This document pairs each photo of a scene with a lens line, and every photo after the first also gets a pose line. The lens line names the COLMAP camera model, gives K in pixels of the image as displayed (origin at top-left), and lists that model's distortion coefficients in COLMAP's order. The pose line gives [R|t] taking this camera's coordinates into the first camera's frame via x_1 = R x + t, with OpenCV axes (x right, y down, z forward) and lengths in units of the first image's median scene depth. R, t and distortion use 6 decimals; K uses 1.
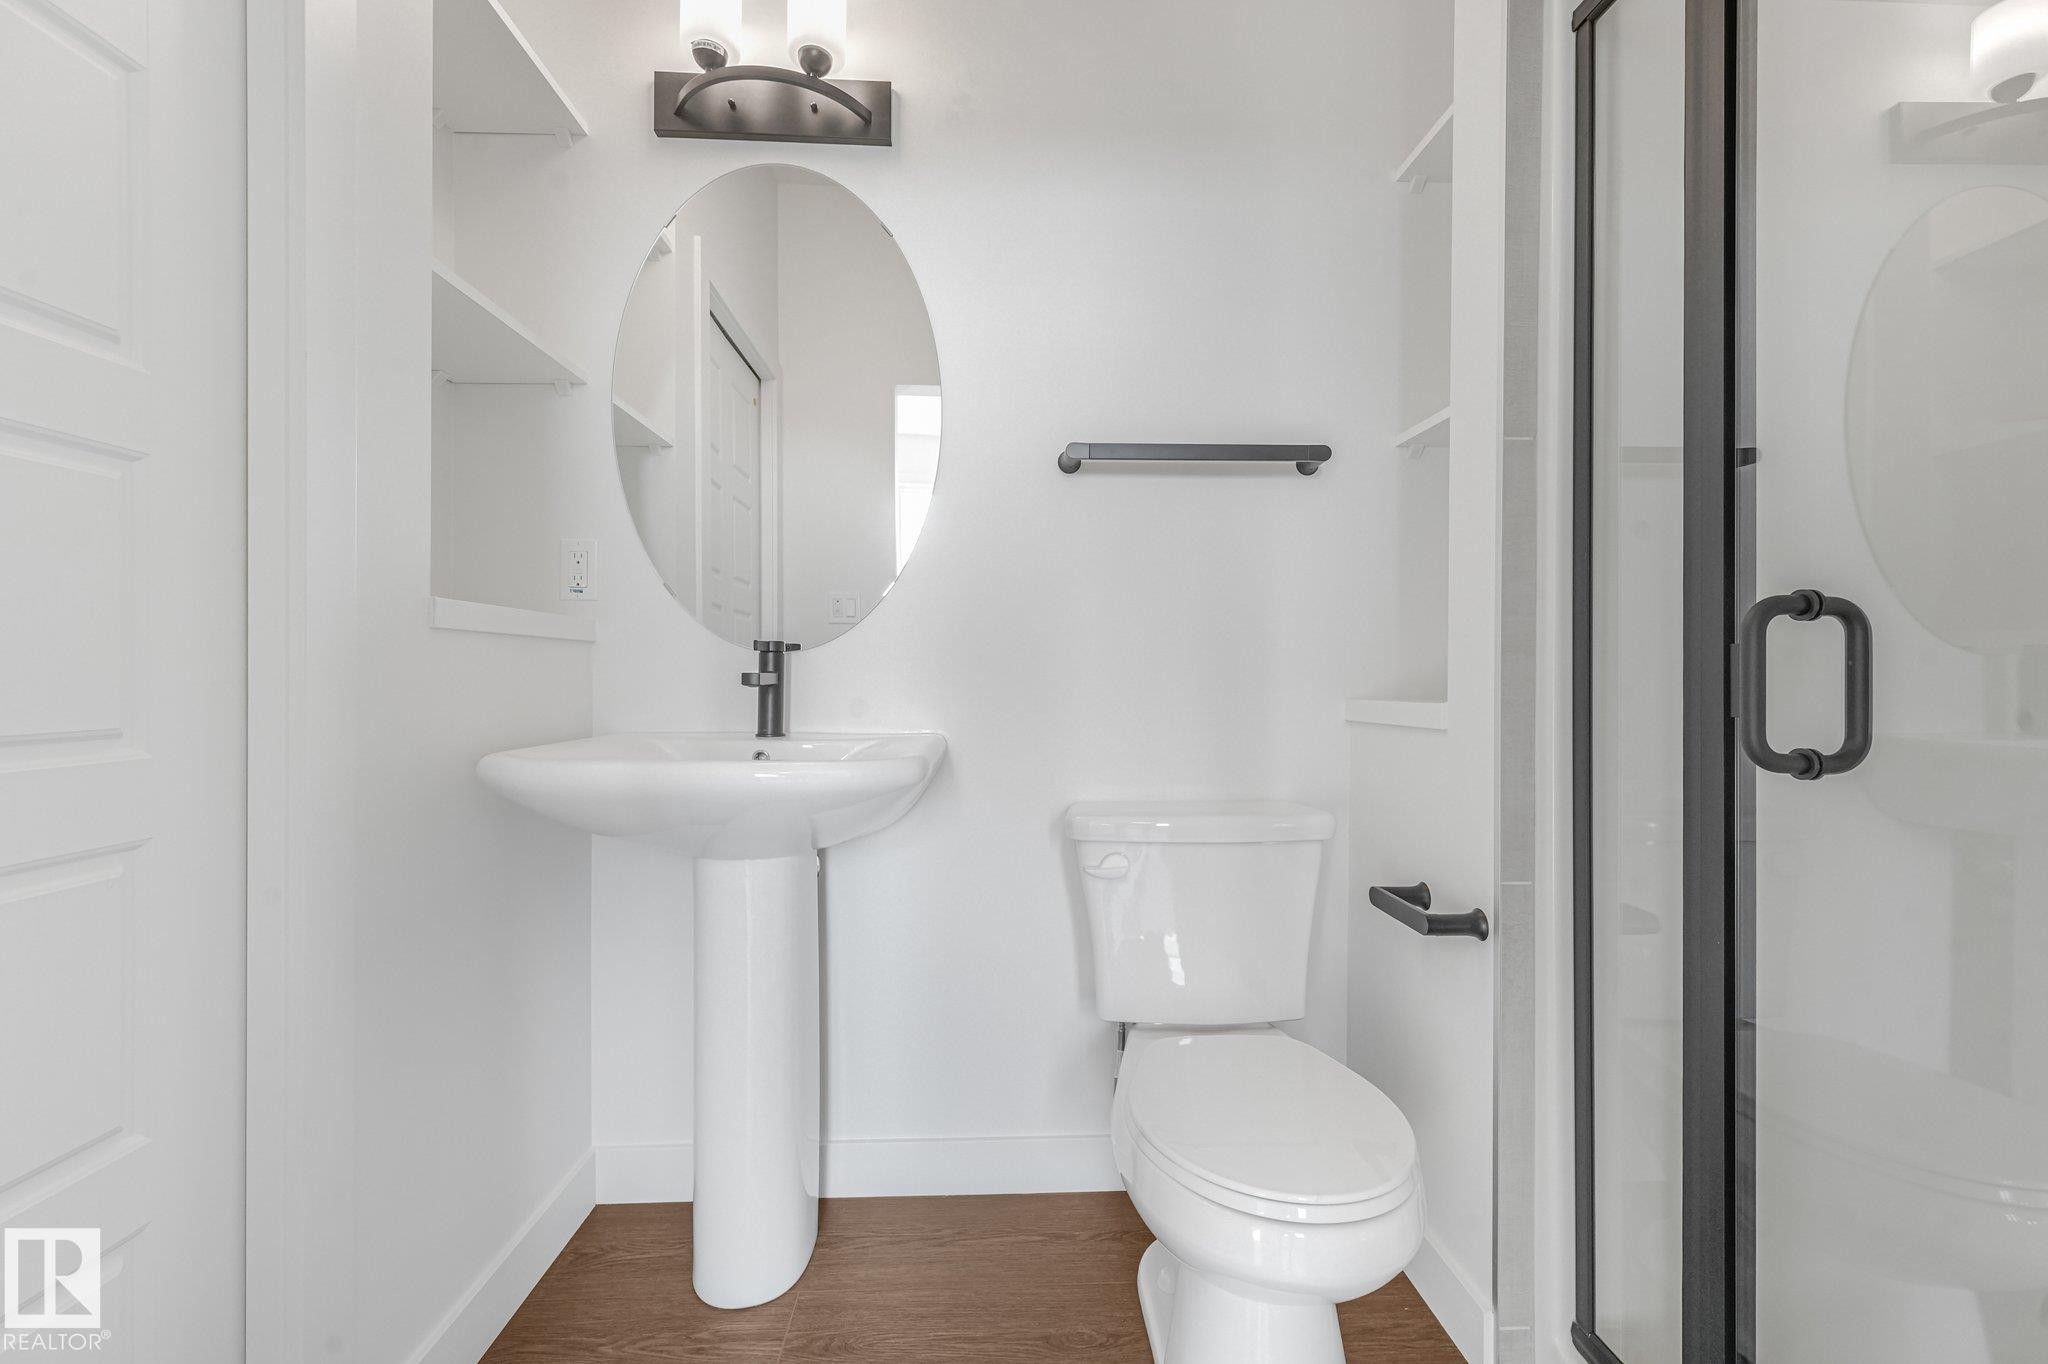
lens RADIAL K [[830.4, 0, 1012.8], [0, 830.4, 675.4], [0, 0, 1]] dist [0.001968, 0.000184]
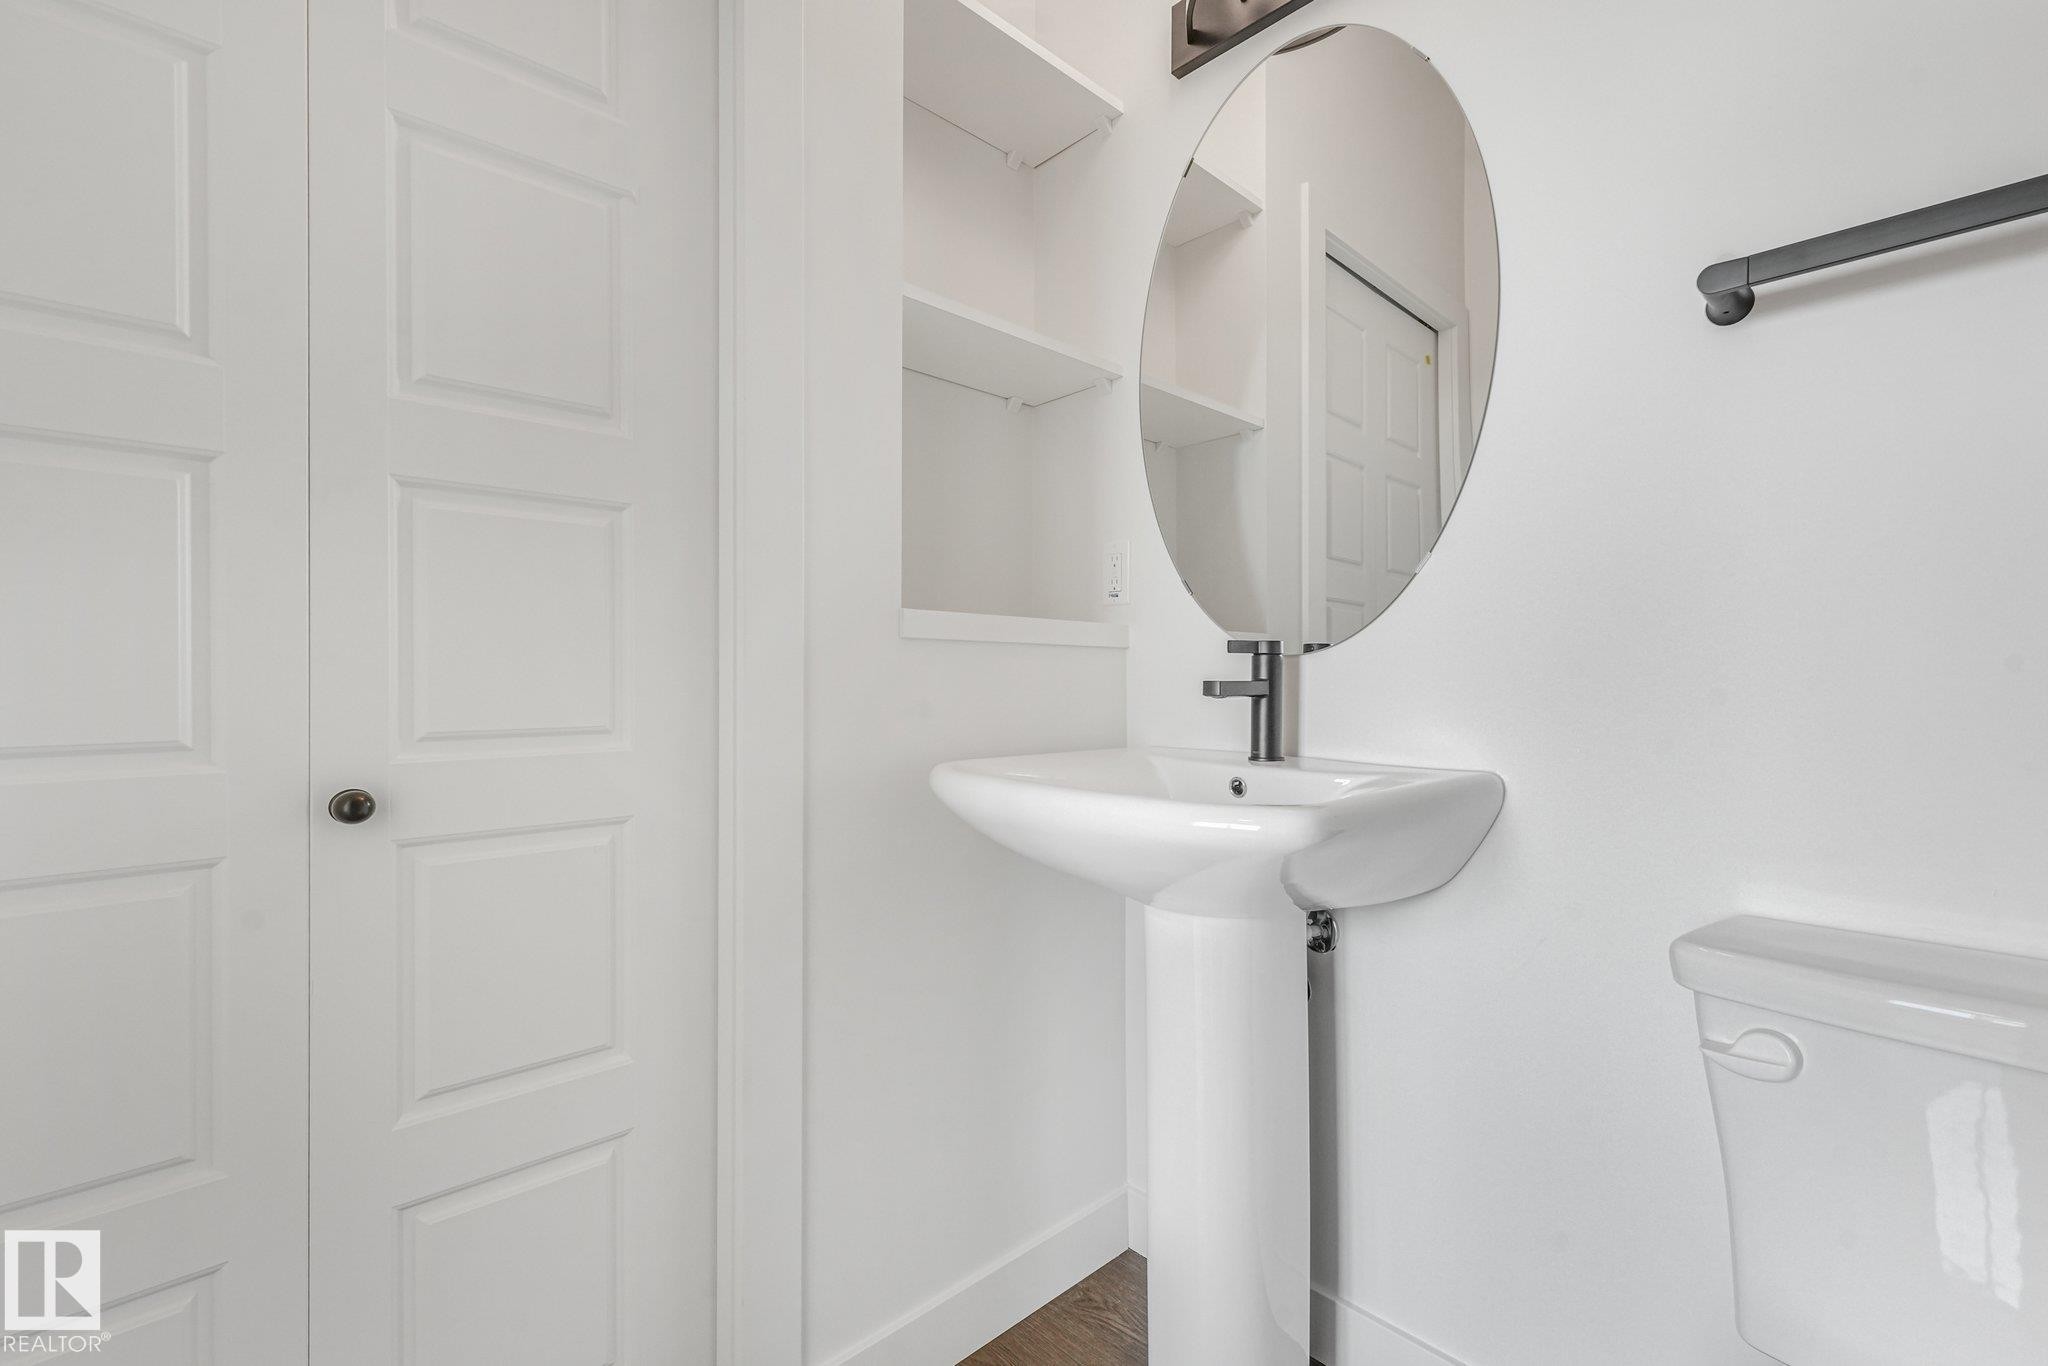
lens RADIAL K [[878.2, 0, 1099.6], [0, 878.2, 683.0], [0, 0, 1]] dist [0.001073, 0.000069]
pose [[0.700424, -0.002855, -0.713722, 0.192033], [-0.000529, 0.999990, -0.004519, 0.002604], [0.713727, 0.003543, 0.700415, 0.301364]]
